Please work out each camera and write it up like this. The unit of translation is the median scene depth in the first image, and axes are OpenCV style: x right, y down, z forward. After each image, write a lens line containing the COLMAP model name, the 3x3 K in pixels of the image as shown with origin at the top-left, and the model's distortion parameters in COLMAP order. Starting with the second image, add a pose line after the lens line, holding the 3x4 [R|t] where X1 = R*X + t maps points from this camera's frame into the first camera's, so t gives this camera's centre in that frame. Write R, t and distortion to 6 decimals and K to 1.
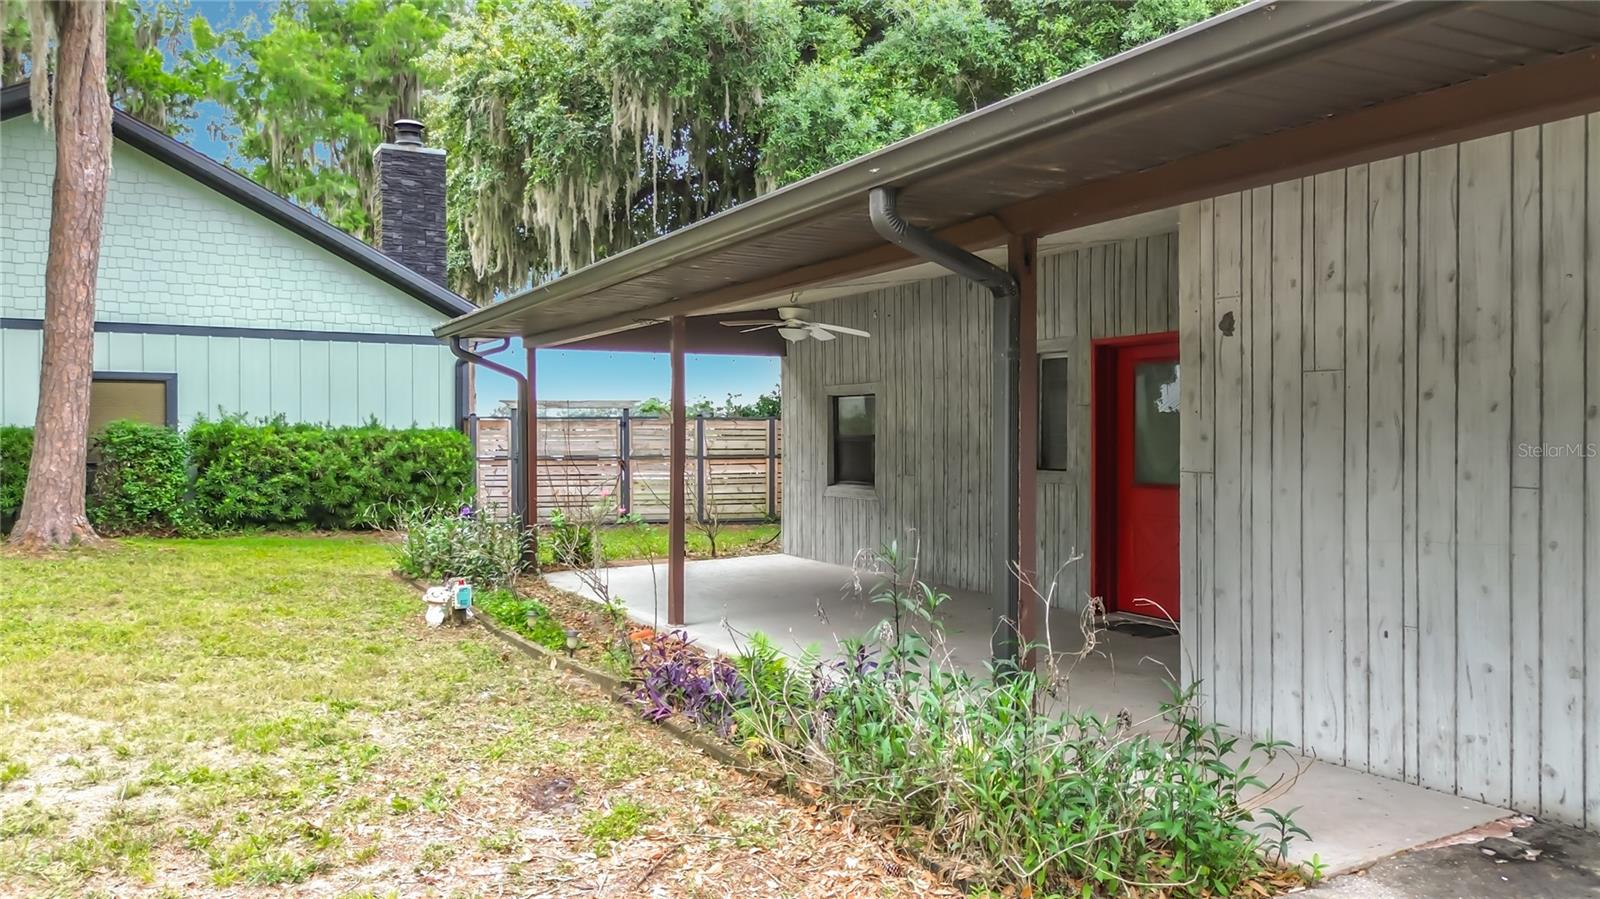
lens RADIAL K [[1171.5, 0, 795.2], [0, 1171.5, 432.5], [0, 0, 1]] dist [0.069156, -0.059778]
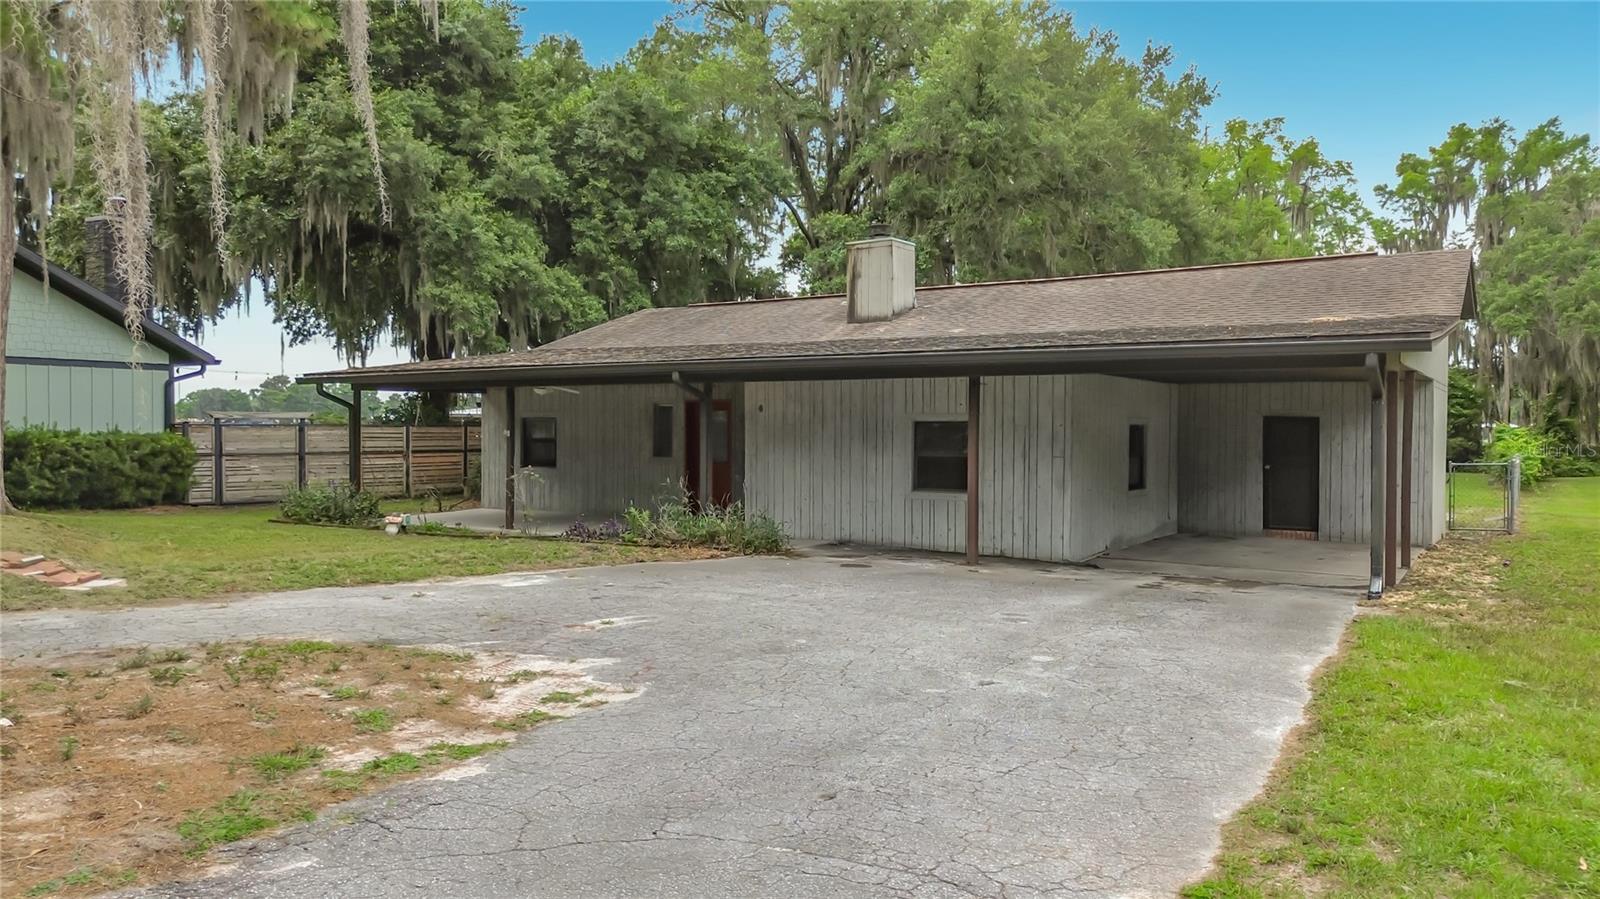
lens RADIAL K [[1171.5, 0, 812.7], [0, 1171.5, 458.4], [0, 0, 1]] dist [0.069156, -0.059778]
pose [[0.870344, -0.010313, 0.492336, -0.352282], [-0.002914, 0.999655, 0.026090, -0.013208], [-0.492435, -0.024142, 0.870014, -0.600217]]
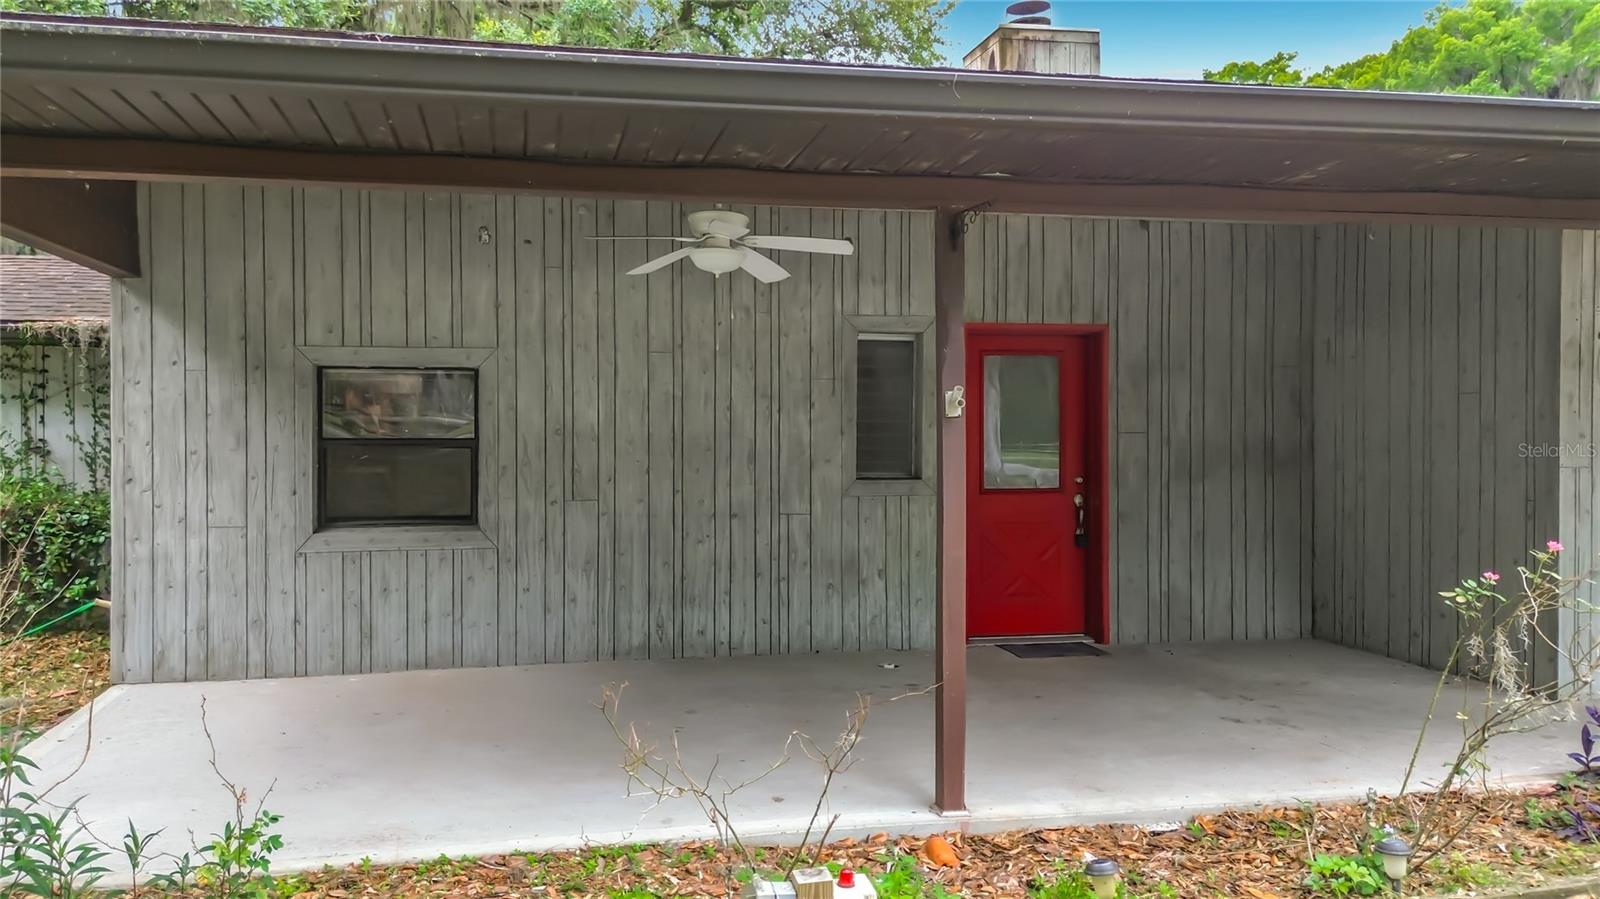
lens RADIAL K [[1171.5, 0, 792.1], [0, 1171.5, 440.3], [0, 0, 1]] dist [0.069156, -0.059778]
pose [[0.301992, -0.008667, 0.953271, -0.315645], [0.001394, 0.999962, 0.008650, -0.000908], [-0.953309, -0.001283, 0.301993, 0.462770]]
